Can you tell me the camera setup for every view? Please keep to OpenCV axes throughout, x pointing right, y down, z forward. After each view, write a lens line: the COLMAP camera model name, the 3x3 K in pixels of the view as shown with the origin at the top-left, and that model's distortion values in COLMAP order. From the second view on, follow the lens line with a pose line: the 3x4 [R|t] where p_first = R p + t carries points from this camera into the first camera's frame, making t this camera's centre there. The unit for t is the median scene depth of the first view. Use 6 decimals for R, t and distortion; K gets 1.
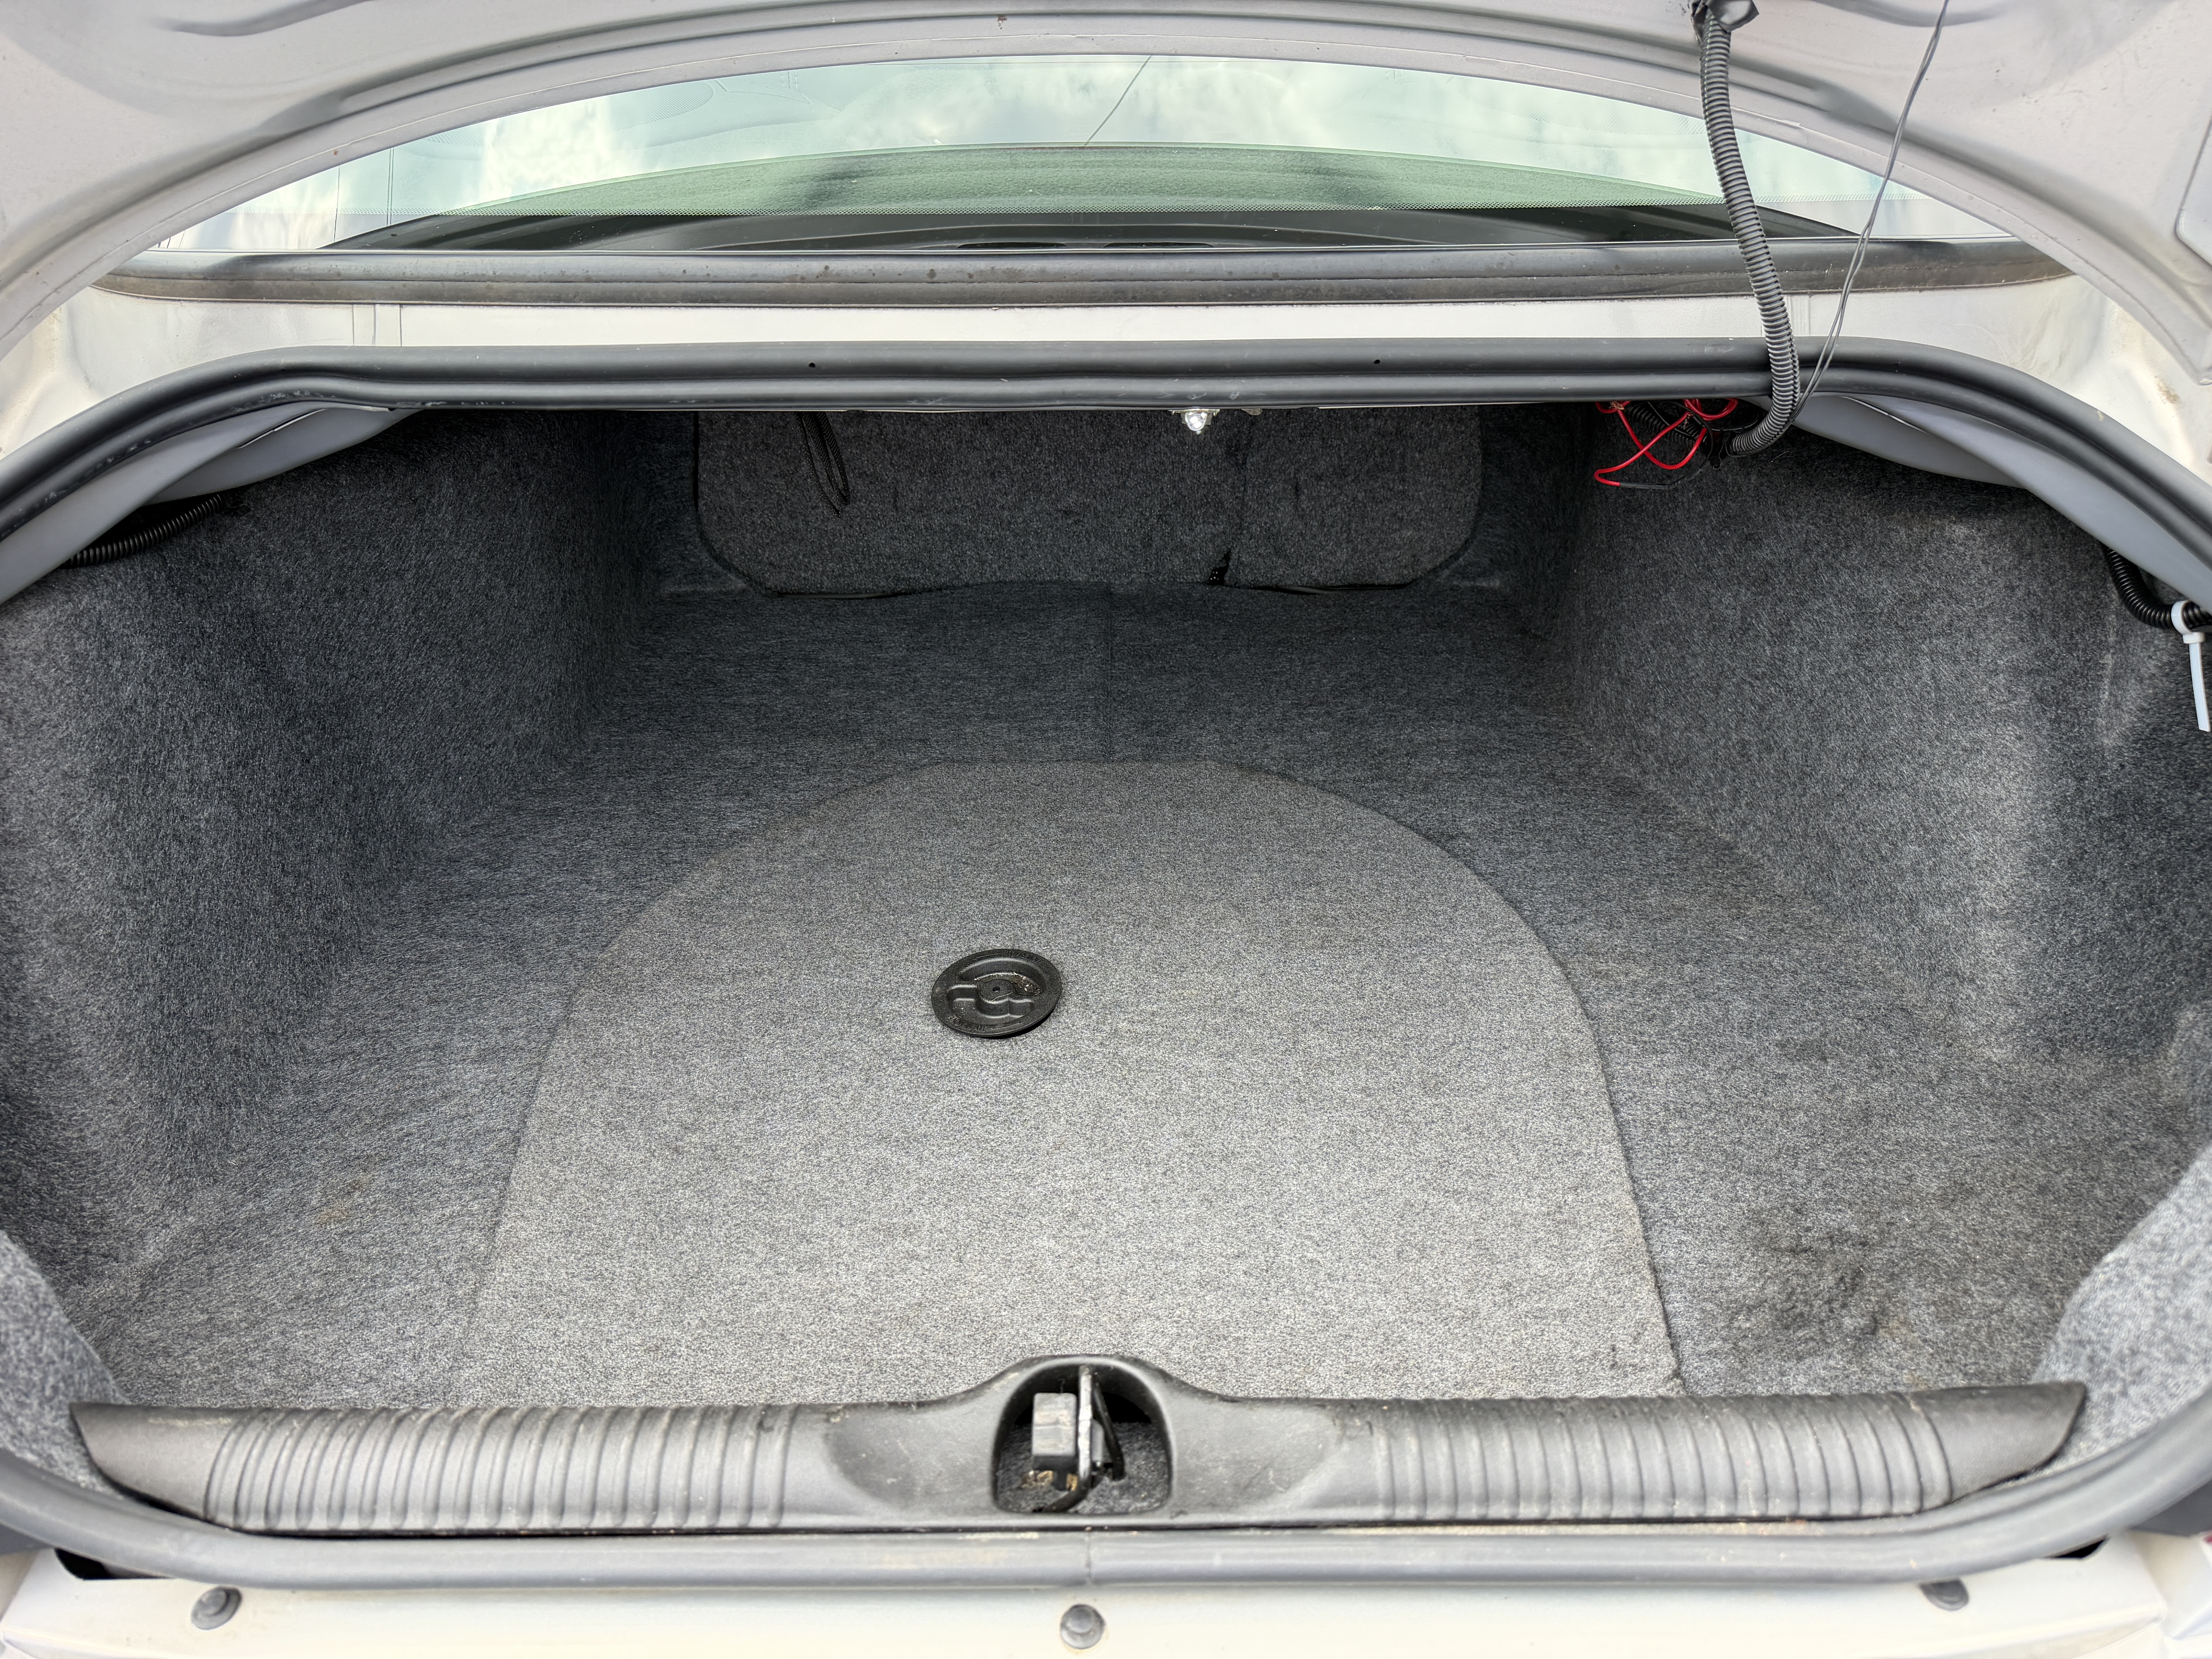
lens RADIAL K [[1572.6, 0, 1105.8], [0, 1572.6, 836.8], [0, 0, 1]] dist [0.026692, -0.036817]
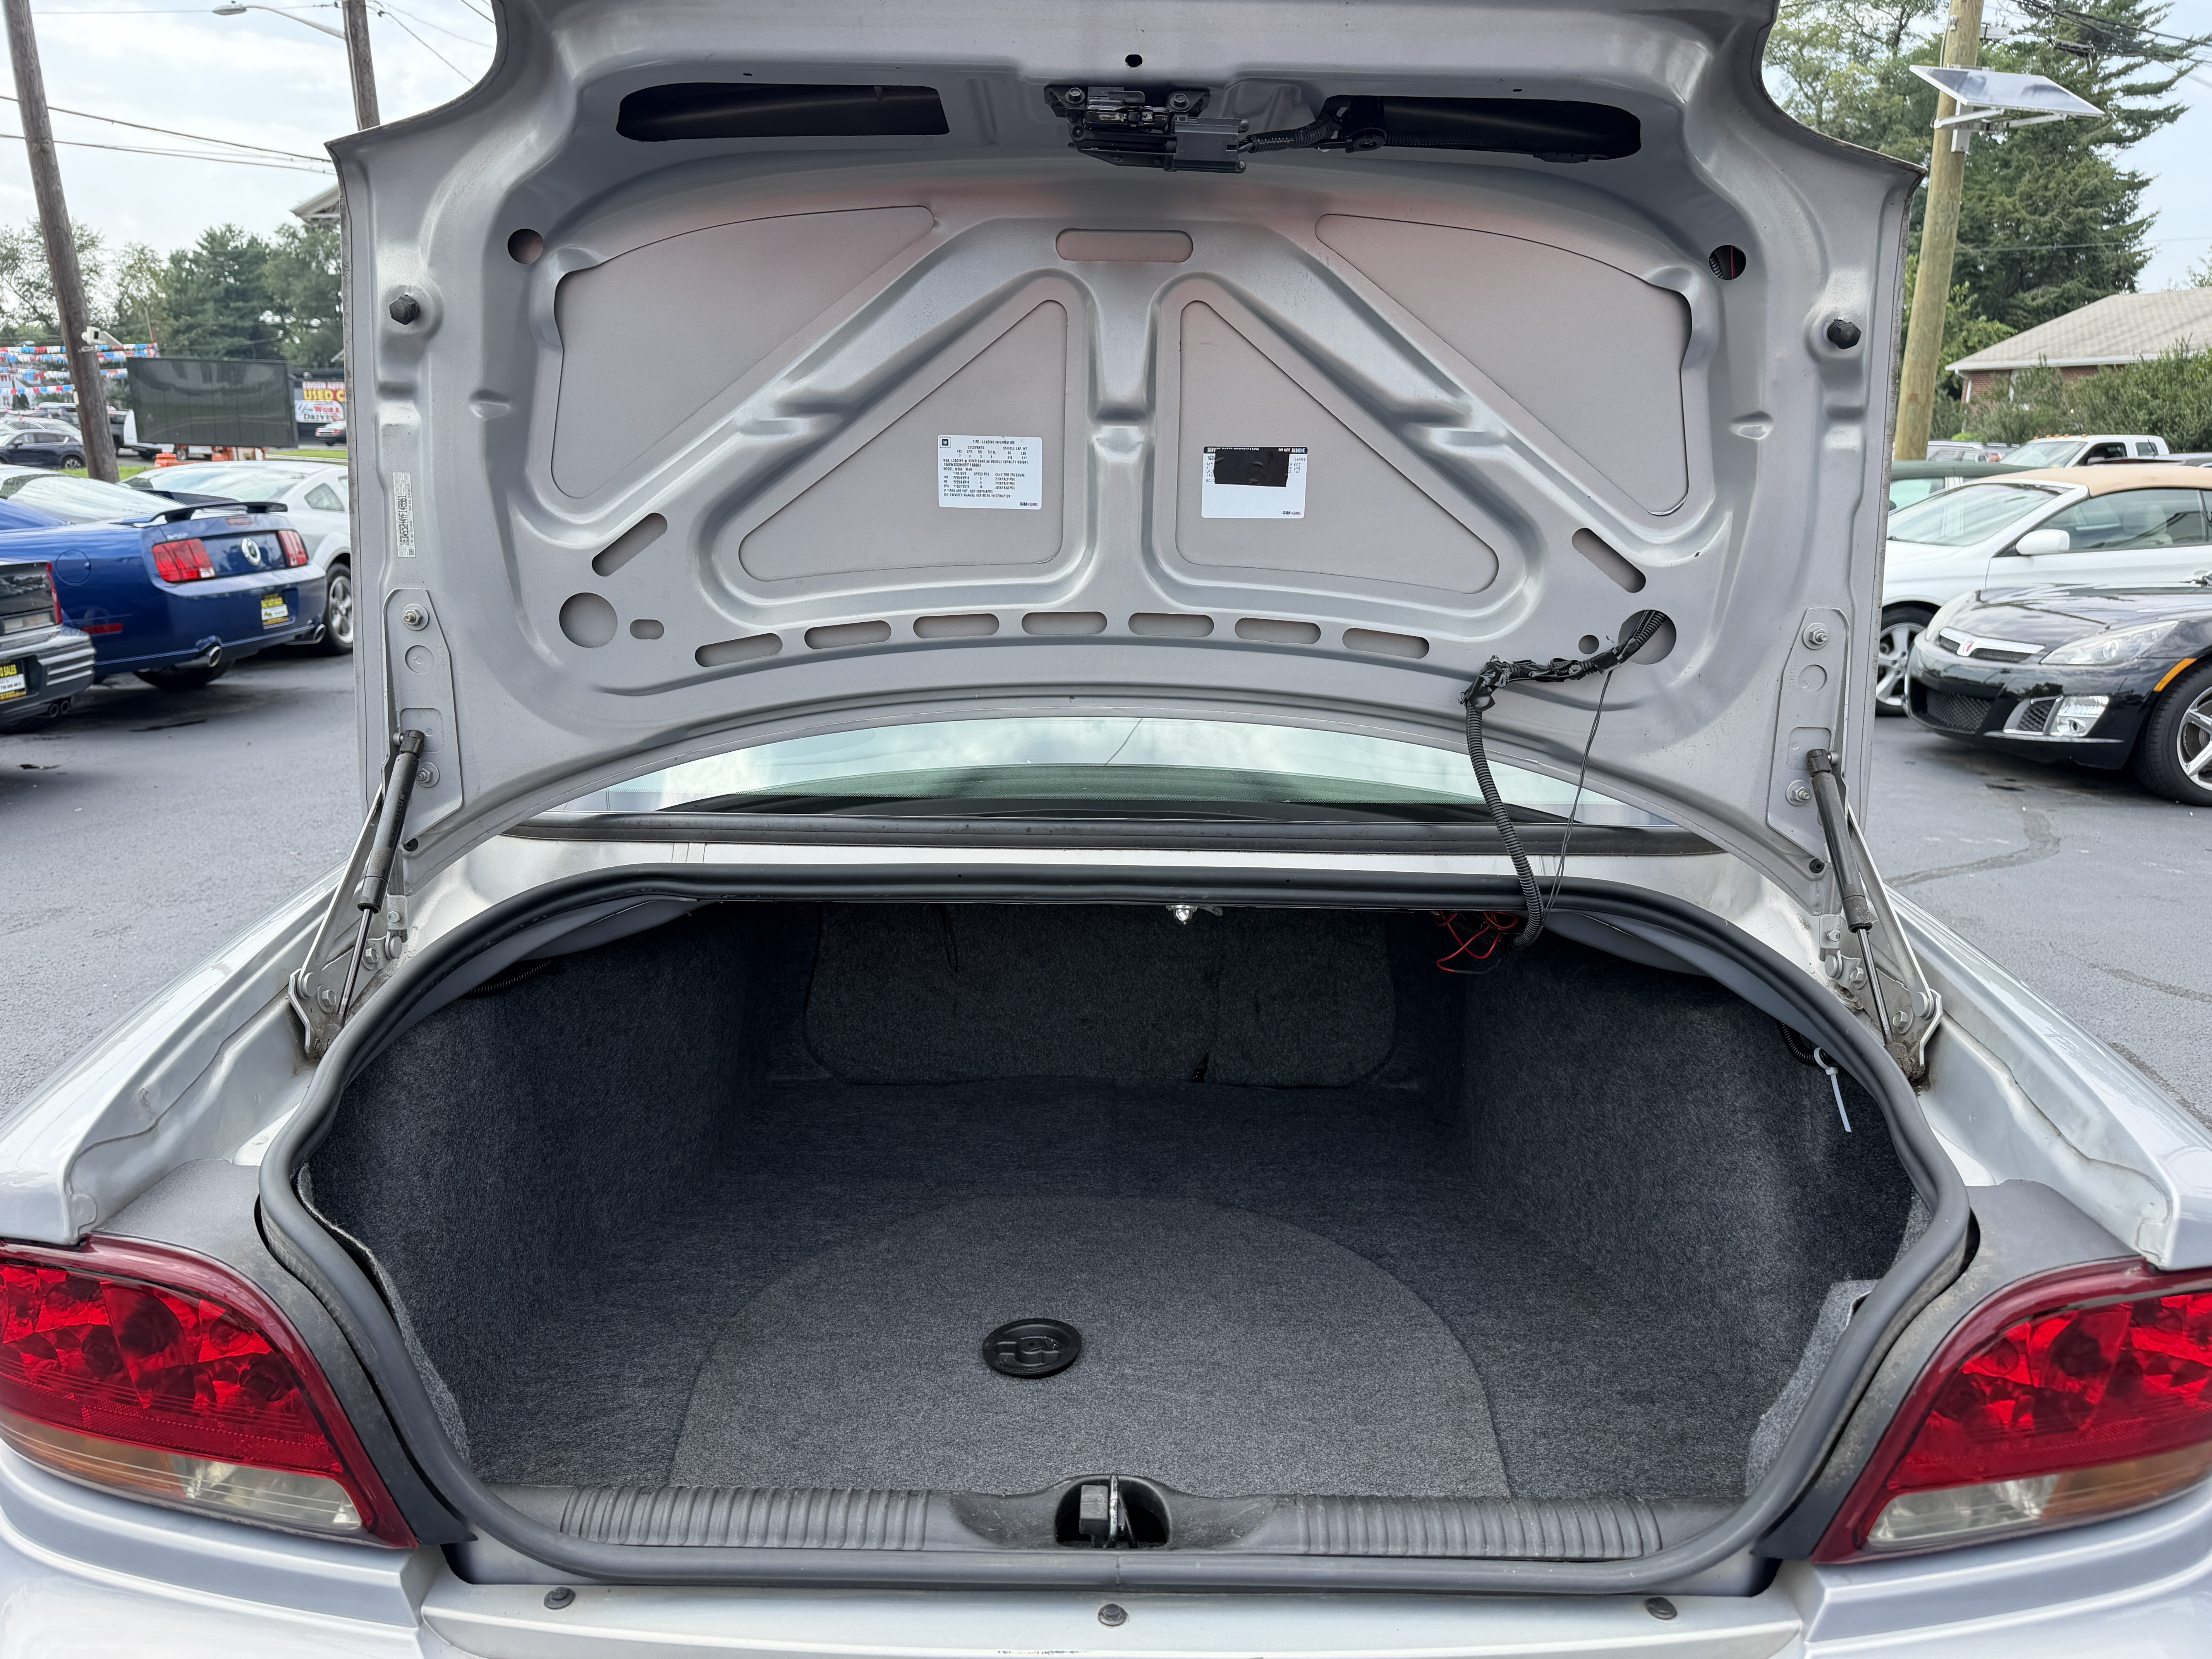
lens RADIAL K [[1572.6, 0, 1105.4], [0, 1572.6, 806.5], [0, 0, 1]] dist [0.026692, -0.036817]
pose [[0.999783, 0.019870, 0.006196, -0.027893], [-0.015936, 0.922266, -0.386228, 0.209211], [-0.013389, 0.386046, 0.922382, -0.440955]]
